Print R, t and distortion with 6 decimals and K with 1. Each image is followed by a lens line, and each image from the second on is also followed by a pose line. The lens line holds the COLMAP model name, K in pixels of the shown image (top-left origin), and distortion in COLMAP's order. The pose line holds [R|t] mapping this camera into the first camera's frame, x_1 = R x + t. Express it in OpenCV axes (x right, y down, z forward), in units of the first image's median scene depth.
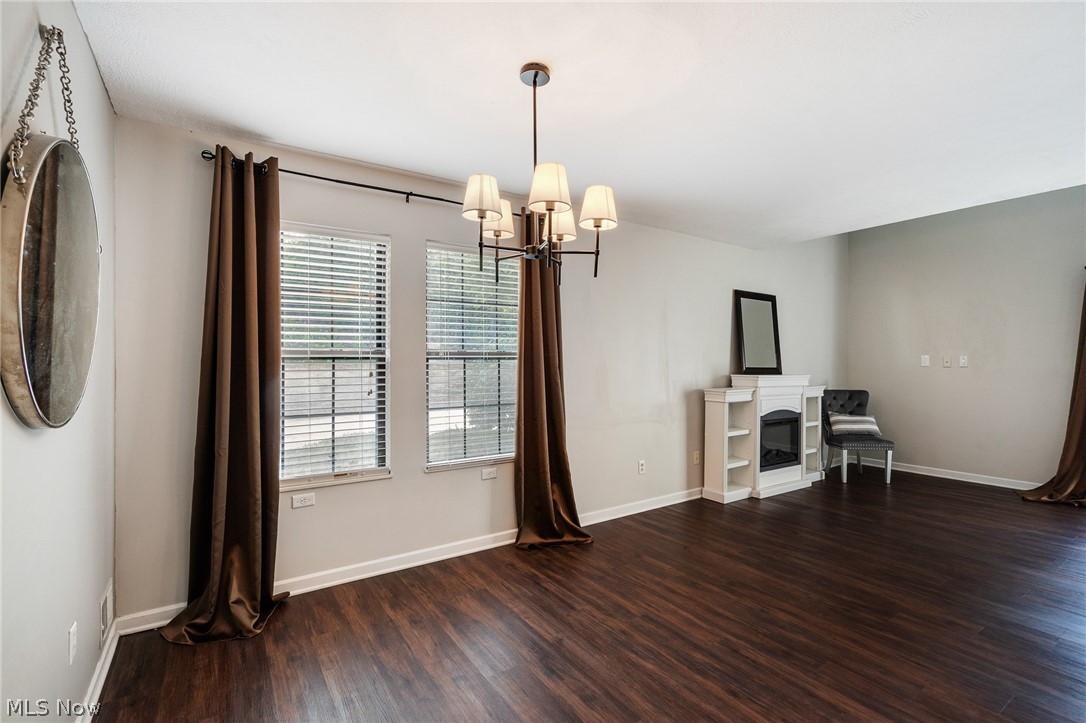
lens RADIAL K [[498.3, 0, 540.1], [0, 498.3, 359.8], [0, 0, 1]] dist [-0.004065, 0.000019]
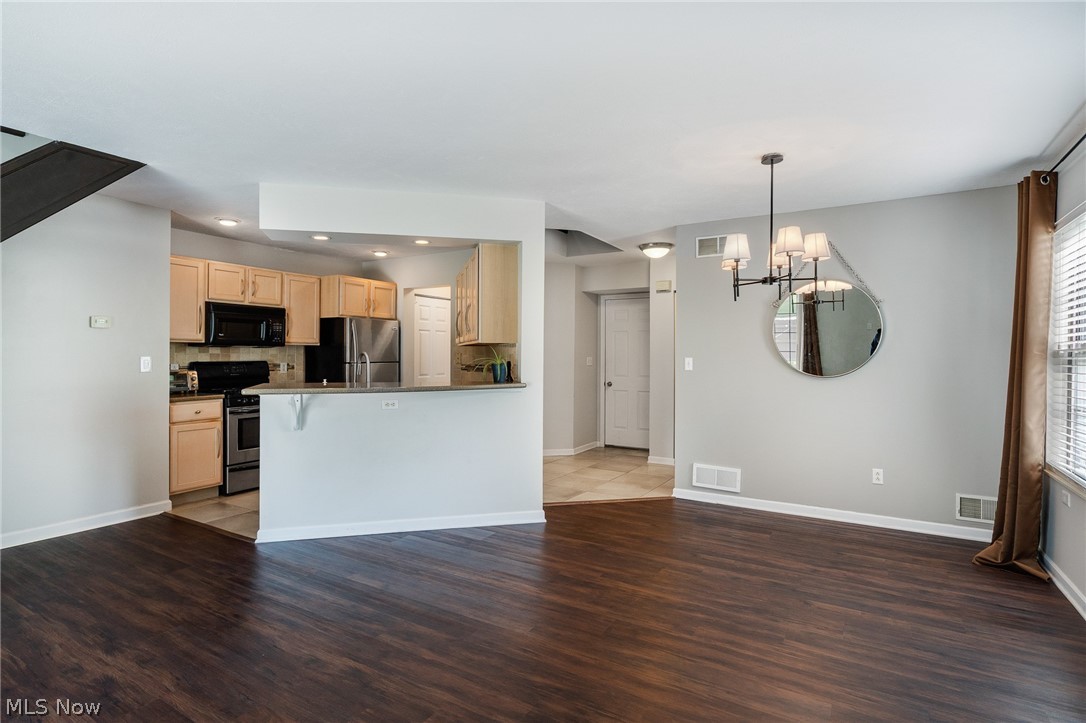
lens RADIAL K [[541.7, 0, 535.0], [0, 541.7, 365.3], [0, 0, 1]] dist [0.000363, 0.000085]
pose [[-0.908348, 0.006725, -0.418161, 0.751984], [-0.000995, 0.999833, 0.018239, 0.001913], [0.418214, 0.016983, -0.908190, 1.253584]]
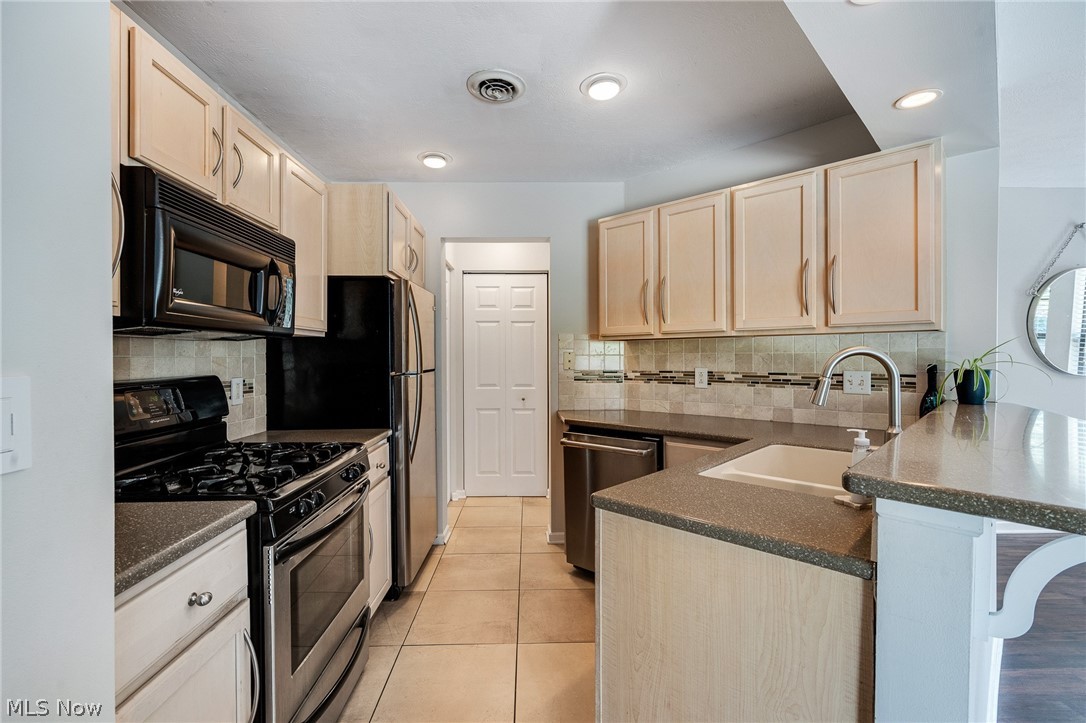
lens RADIAL K [[494.1, 0, 539.2], [0, 494.1, 357.4], [0, 0, 1]] dist [-0.002374, 0.000697]
pose [[-0.534610, 0.009221, -0.845048, 1.094797], [0.009018, 0.999946, 0.005206, -0.000763], [0.845051, -0.004837, -0.534664, -0.010237]]
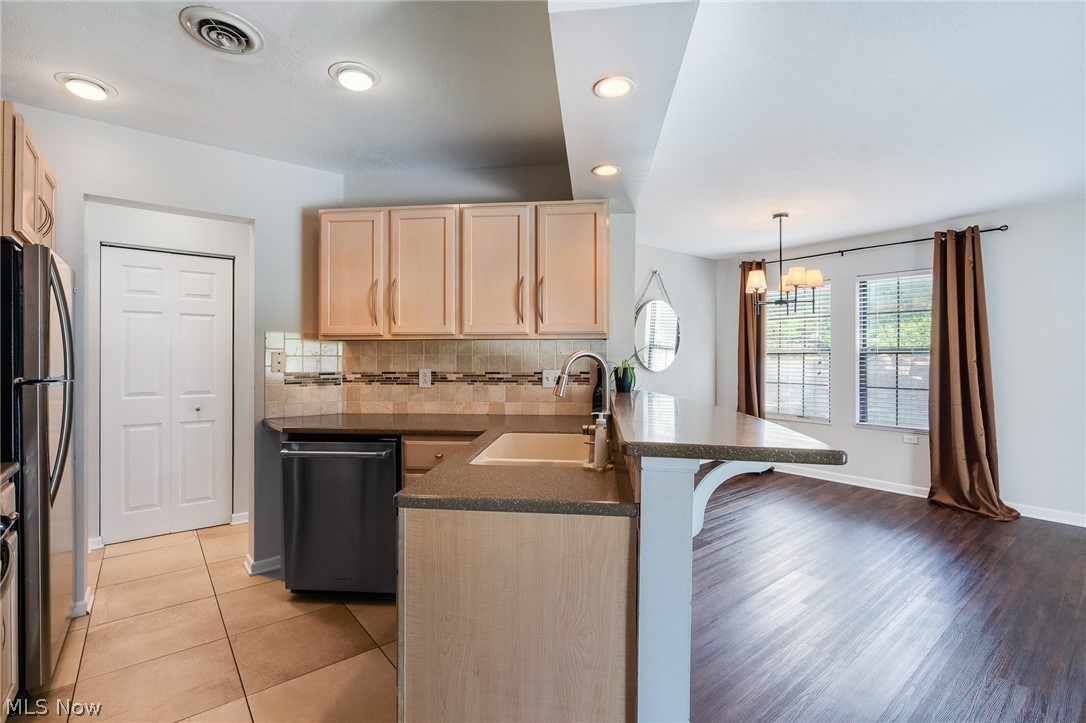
lens RADIAL K [[495.3, 0, 541.1], [0, 495.3, 355.5], [0, 0, 1]] dist [-0.004066, -0.000059]
pose [[0.091026, 0.001350, -0.995848, 1.140653], [0.002099, 0.999997, 0.001547, -0.000446], [0.995846, -0.002231, 0.091022, -0.104291]]
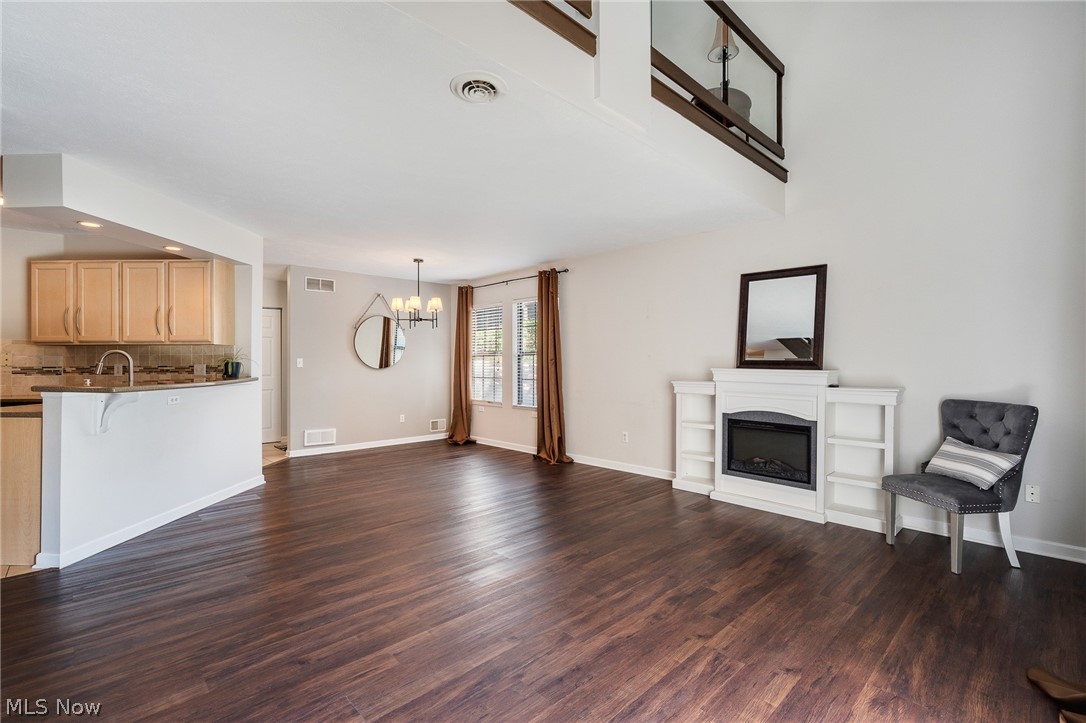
lens RADIAL K [[491.7, 0, 538.7], [0, 491.7, 363.8], [0, 0, 1]] dist [0.000768, 0.000518]
pose [[0.164183, 0.004082, -0.986421, 1.783736], [0.004556, 0.999978, 0.004896, 0.023342], [0.986419, -0.005298, 0.164161, 0.715874]]
